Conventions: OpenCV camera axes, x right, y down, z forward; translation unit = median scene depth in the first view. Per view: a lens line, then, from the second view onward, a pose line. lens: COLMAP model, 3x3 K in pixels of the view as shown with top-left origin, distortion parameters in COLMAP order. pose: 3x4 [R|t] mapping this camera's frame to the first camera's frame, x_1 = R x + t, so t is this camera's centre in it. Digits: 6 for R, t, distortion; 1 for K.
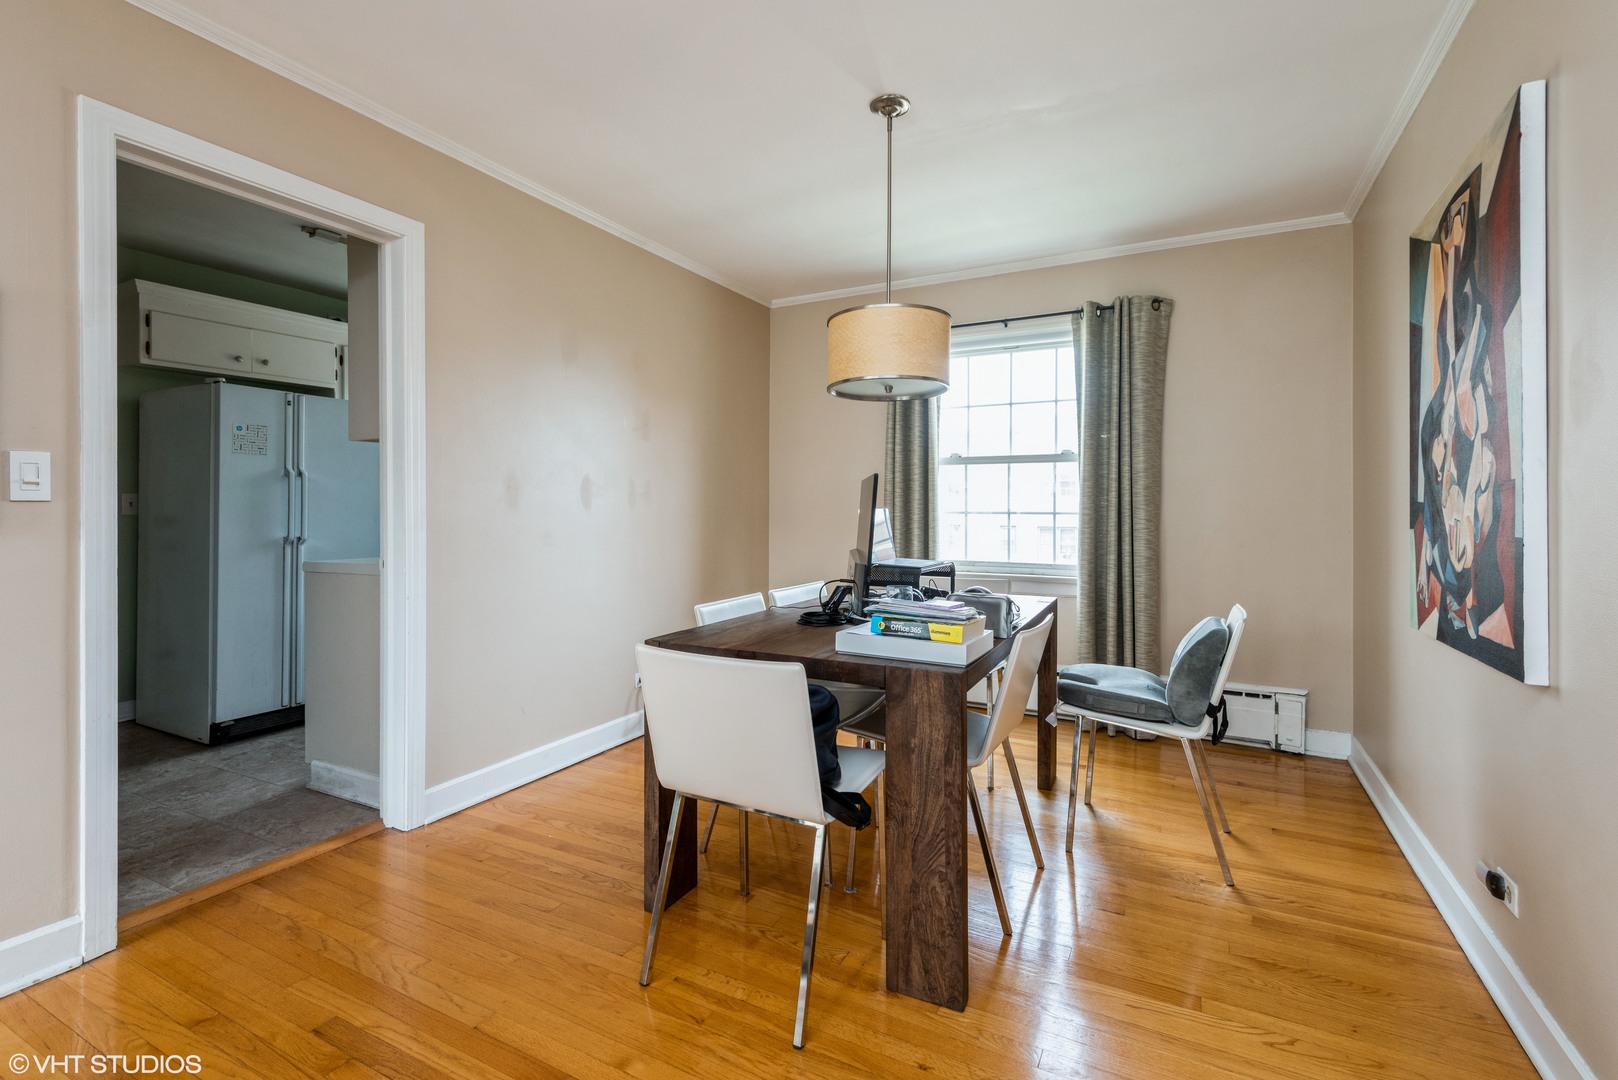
lens RADIAL K [[729.5, 0, 799.1], [0, 729.5, 510.0], [0, 0, 1]] dist [0.003229, 0.000181]
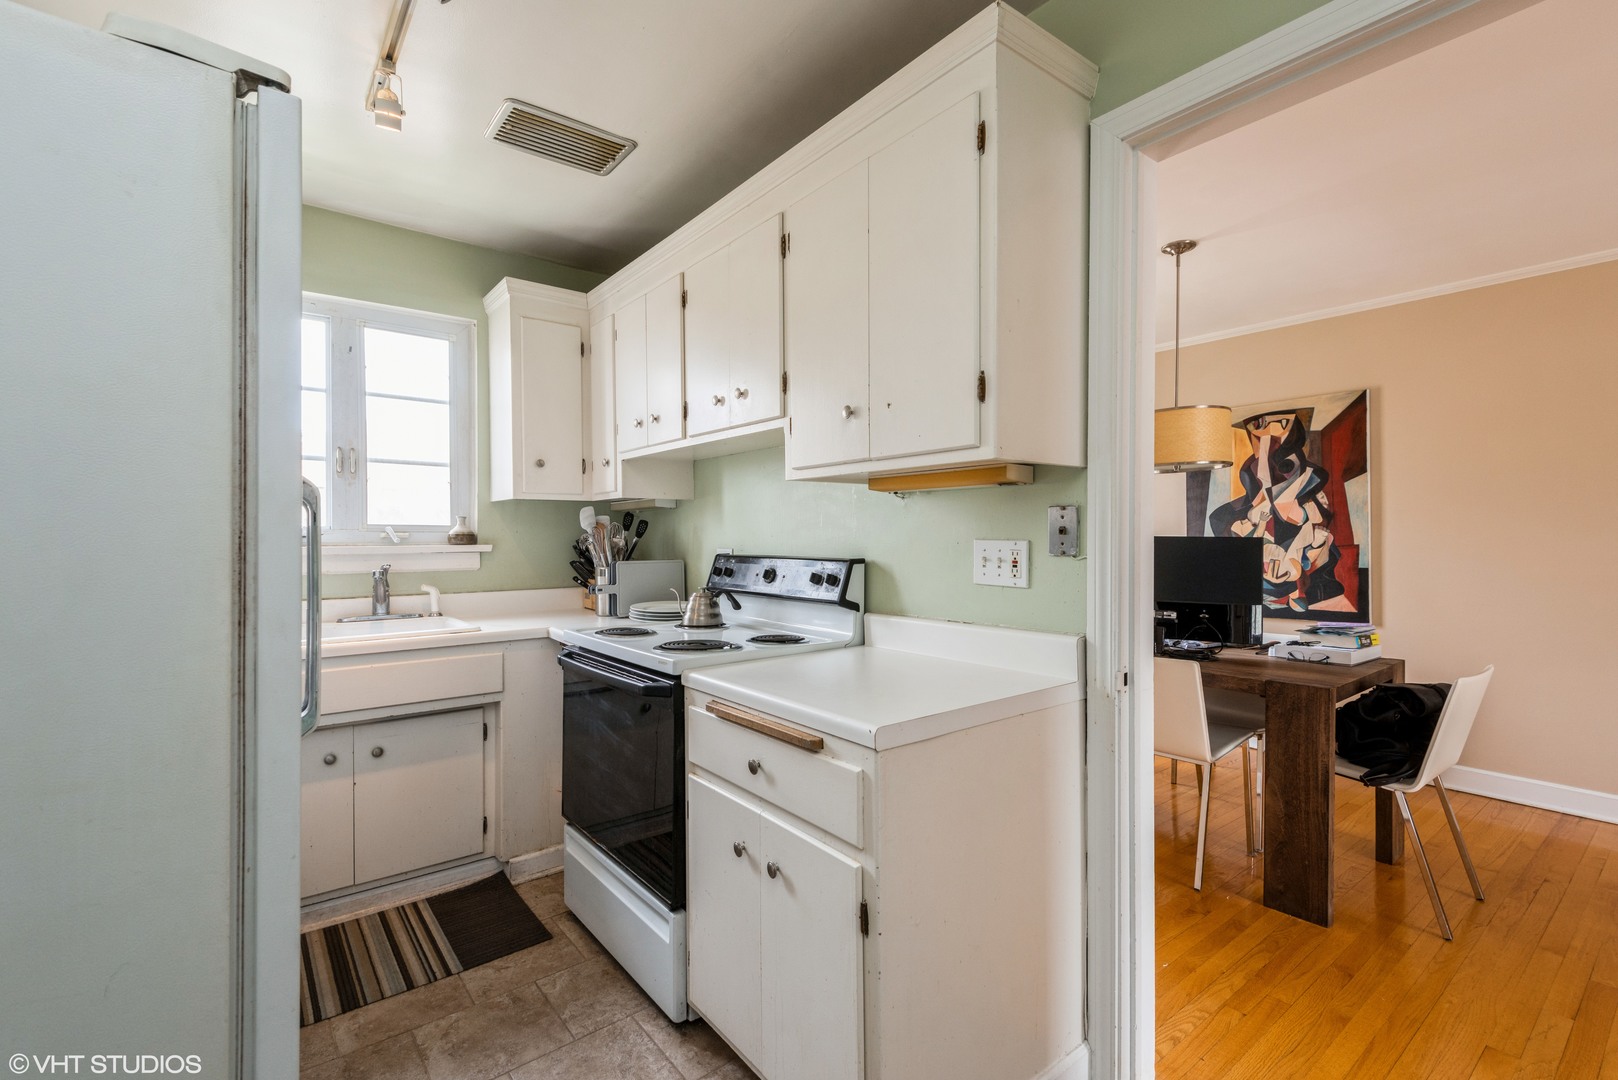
lens RADIAL K [[729.5, 0, 810.5], [0, 729.5, 538.1], [0, 0, 1]] dist [0.003229, 0.000181]
pose [[0.392275, -0.004964, 0.919835, -0.834245], [0.002376, 0.999988, 0.004383, -0.033250], [-0.919845, 0.000466, 0.392282, 0.711403]]
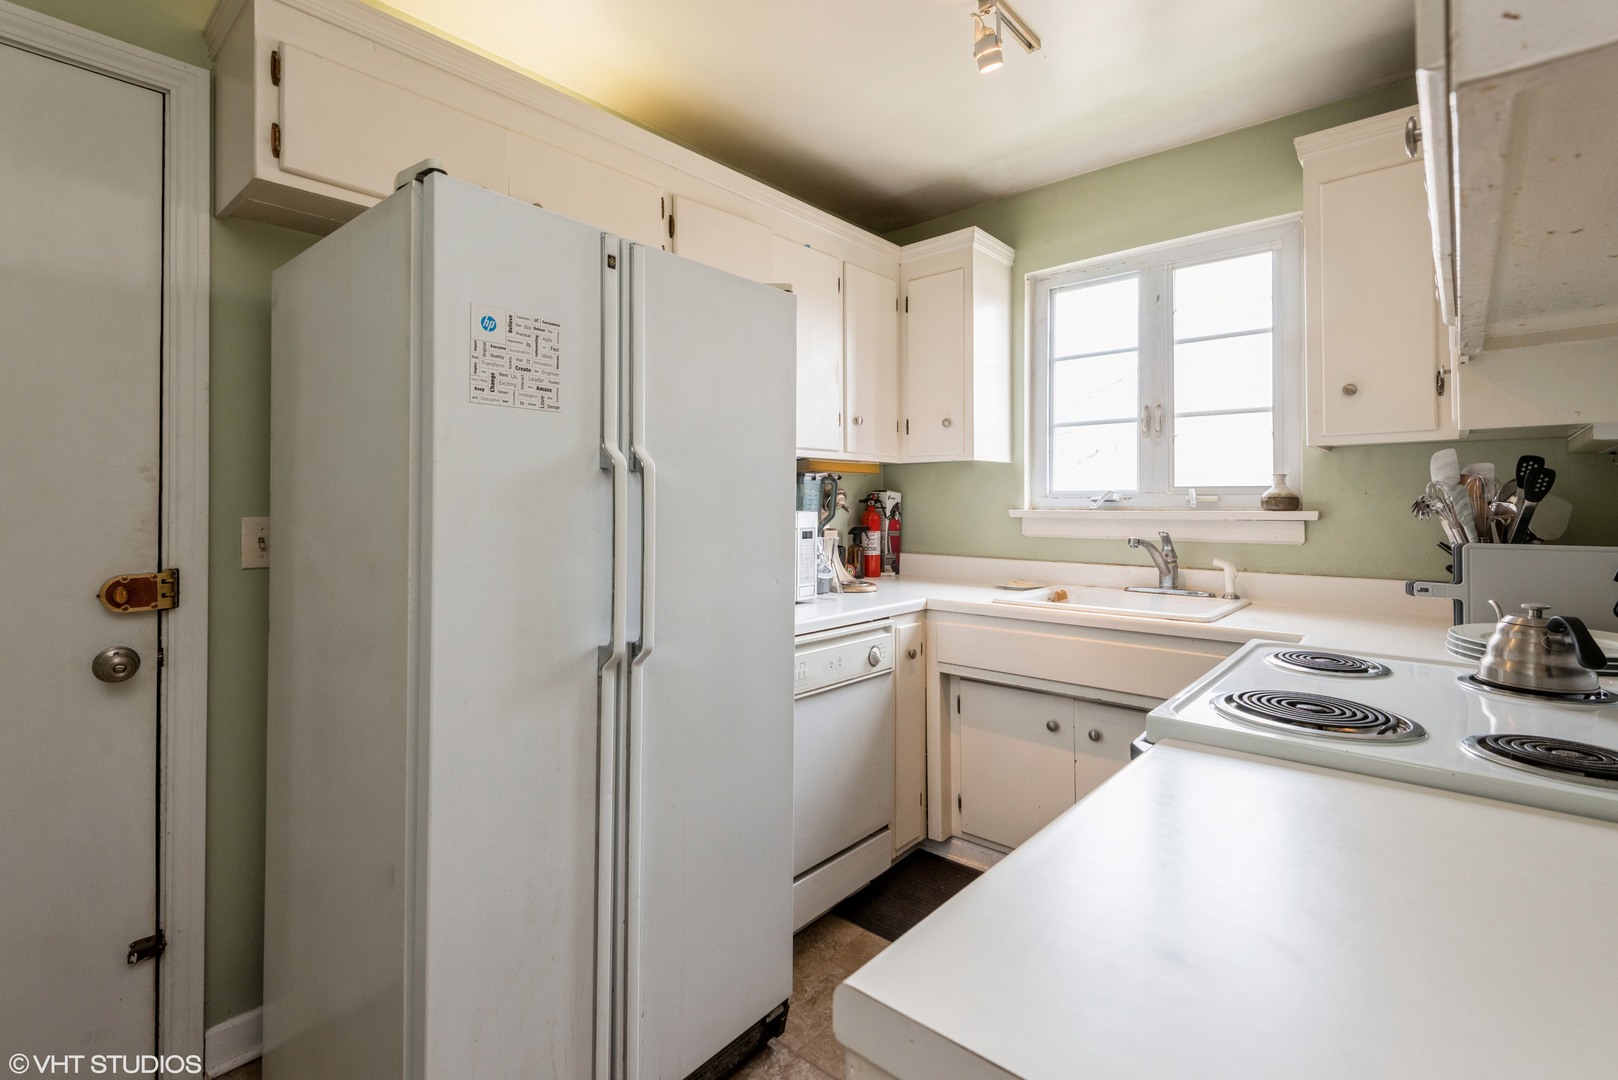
lens RADIAL K [[729.5, 0, 811.6], [0, 729.5, 501.8], [0, 0, 1]] dist [0.003229, 0.000181]
pose [[0.974622, -0.005265, -0.223794, -0.534668], [0.004913, 0.999986, -0.002130, -0.031682], [0.223802, 0.000976, 0.974634, 0.691755]]
